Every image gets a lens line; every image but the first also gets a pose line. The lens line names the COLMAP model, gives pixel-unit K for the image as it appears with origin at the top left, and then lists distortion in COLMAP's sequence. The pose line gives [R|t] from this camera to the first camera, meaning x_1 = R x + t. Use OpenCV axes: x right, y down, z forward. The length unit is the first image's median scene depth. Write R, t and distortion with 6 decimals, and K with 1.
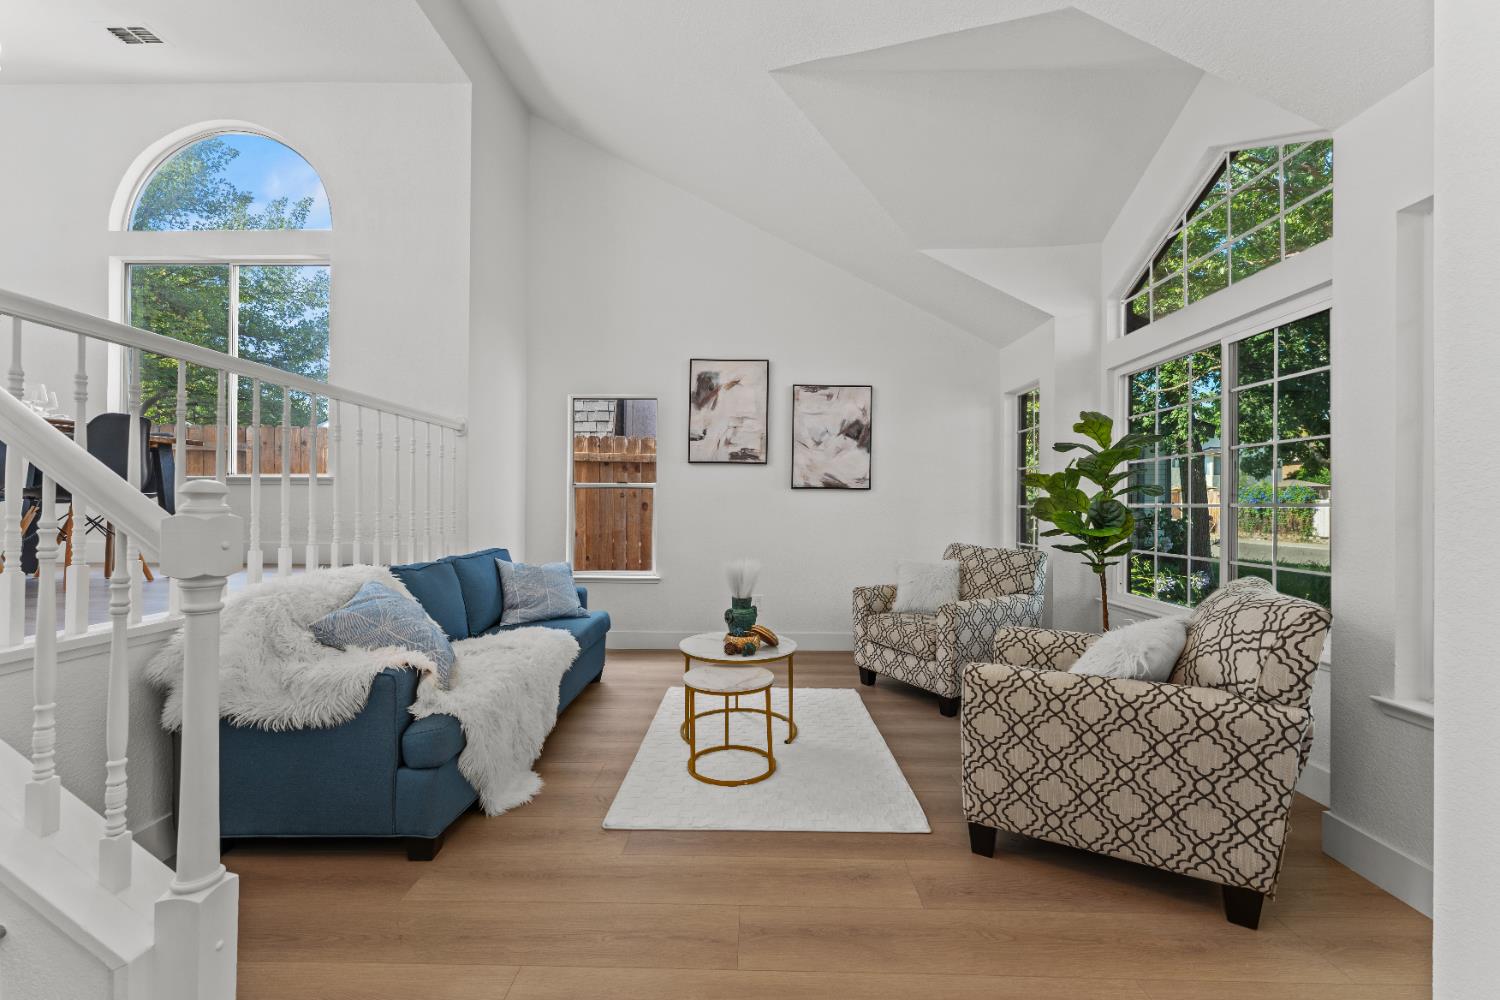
lens RADIAL K [[602.4, 0, 752.7], [0, 602.4, 500.8], [0, 0, 1]] dist [0.003062, 0.000179]
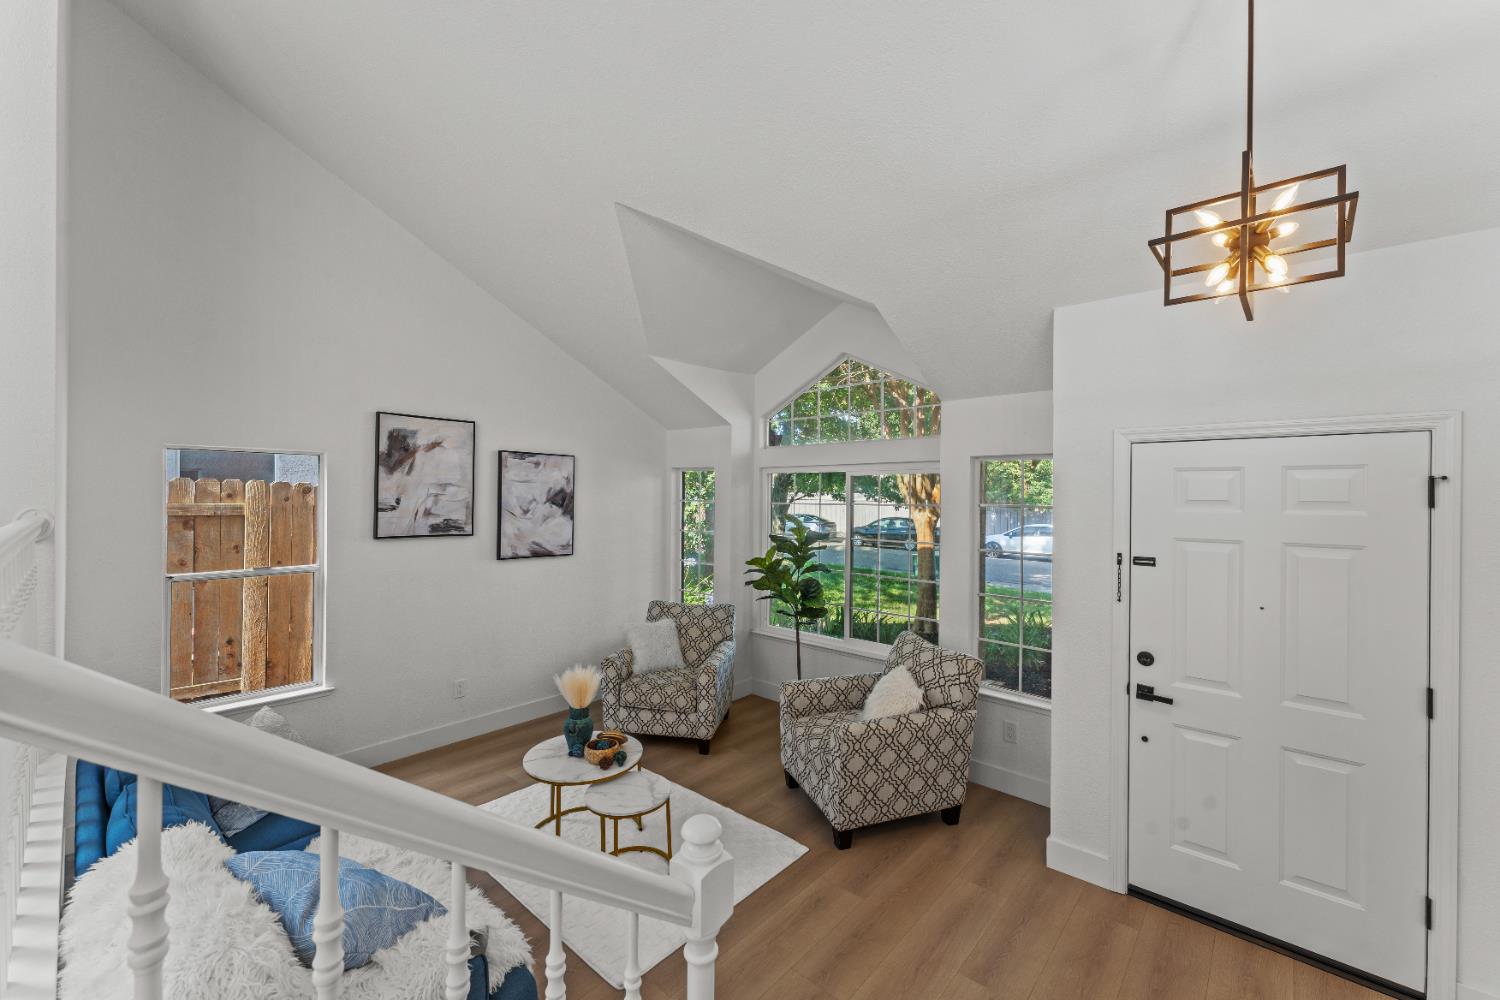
lens RADIAL K [[602.4, 0, 752.6], [0, 602.4, 492.2], [0, 0, 1]] dist [0.003062, 0.000179]
pose [[0.654527, 0.001784, 0.756036, -0.447077], [-0.011519, 0.999905, 0.007613, -0.158132], [-0.755951, -0.013692, 0.654486, 0.087918]]
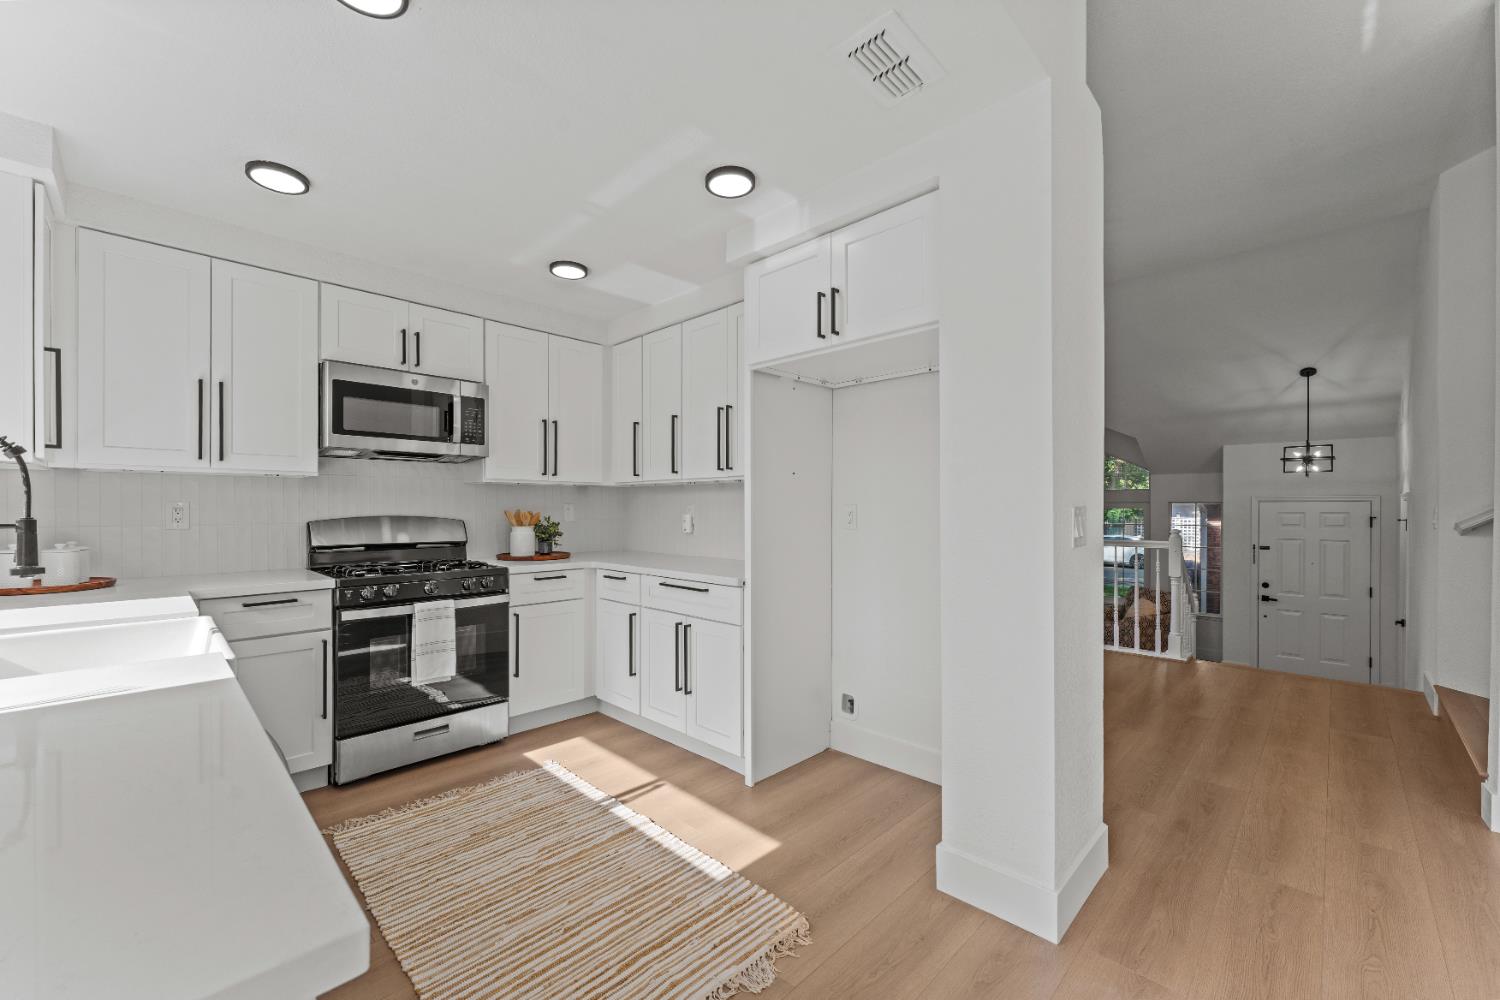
lens RADIAL K [[602.4, 0, 756.0], [0, 602.4, 511.2], [0, 0, 1]] dist [0.003062, 0.000179]
pose [[0.690559, -0.008087, 0.723231, -1.690287], [-0.005646, 0.999847, 0.016571, -0.199273], [-0.723254, -0.015527, 0.690407, 0.062596]]
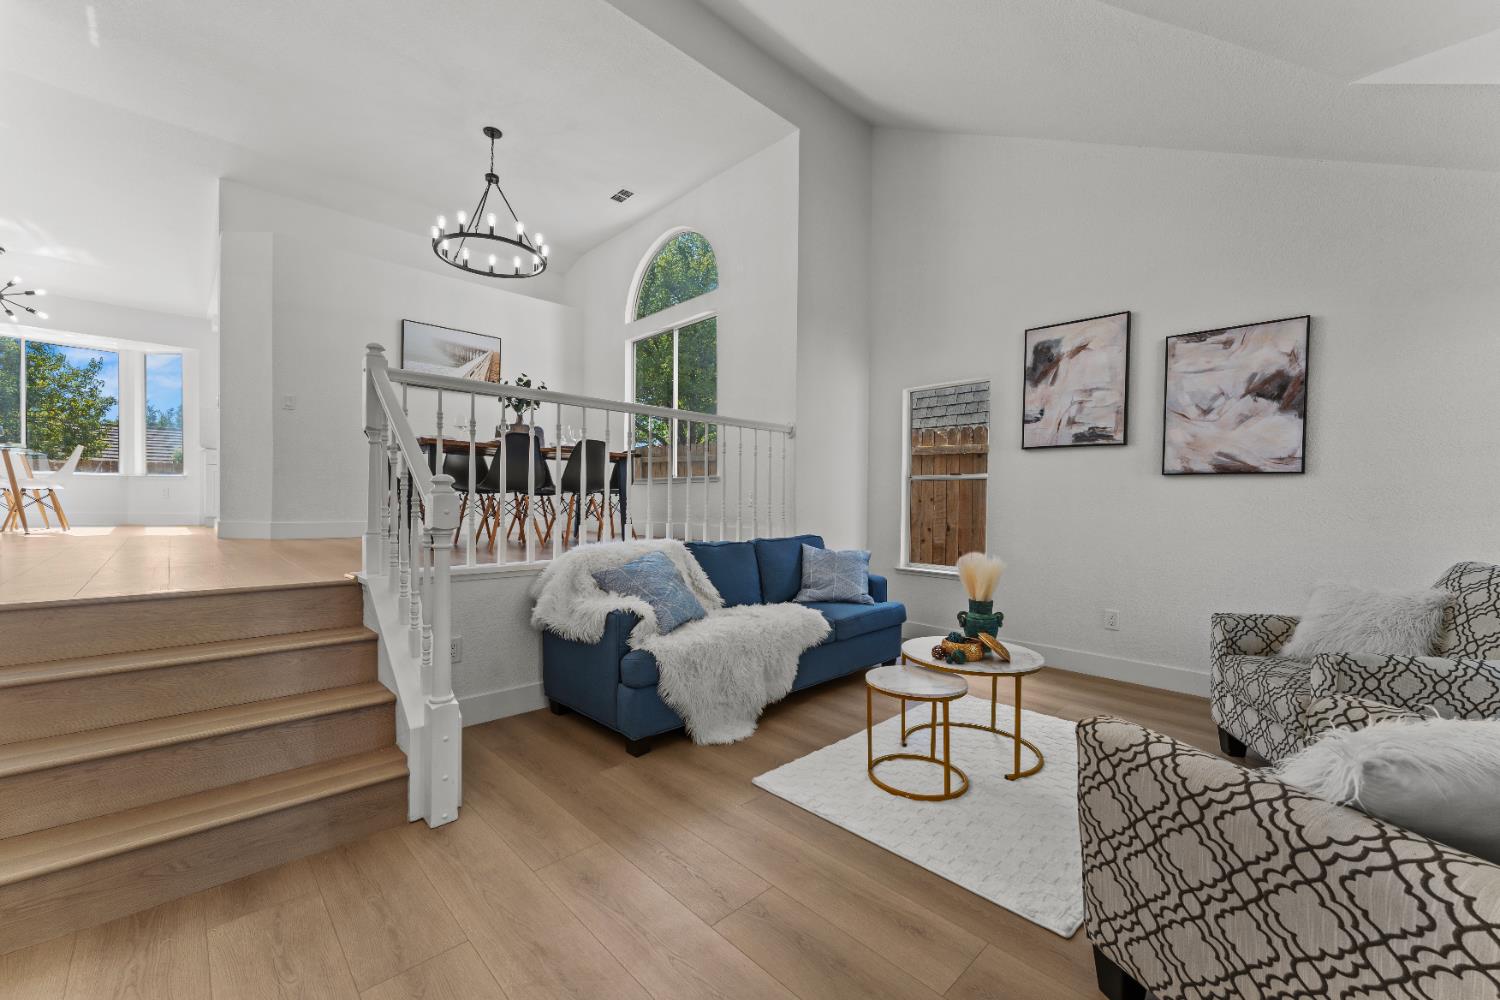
lens RADIAL K [[602.4, 0, 745.0], [0, 602.4, 506.1], [0, 0, 1]] dist [0.003062, 0.000179]
pose [[0.701944, 0.008638, -0.712180, 0.269410], [0.000751, 0.999917, 0.012868, 0.009638], [0.712232, -0.009568, 0.701879, 0.108567]]
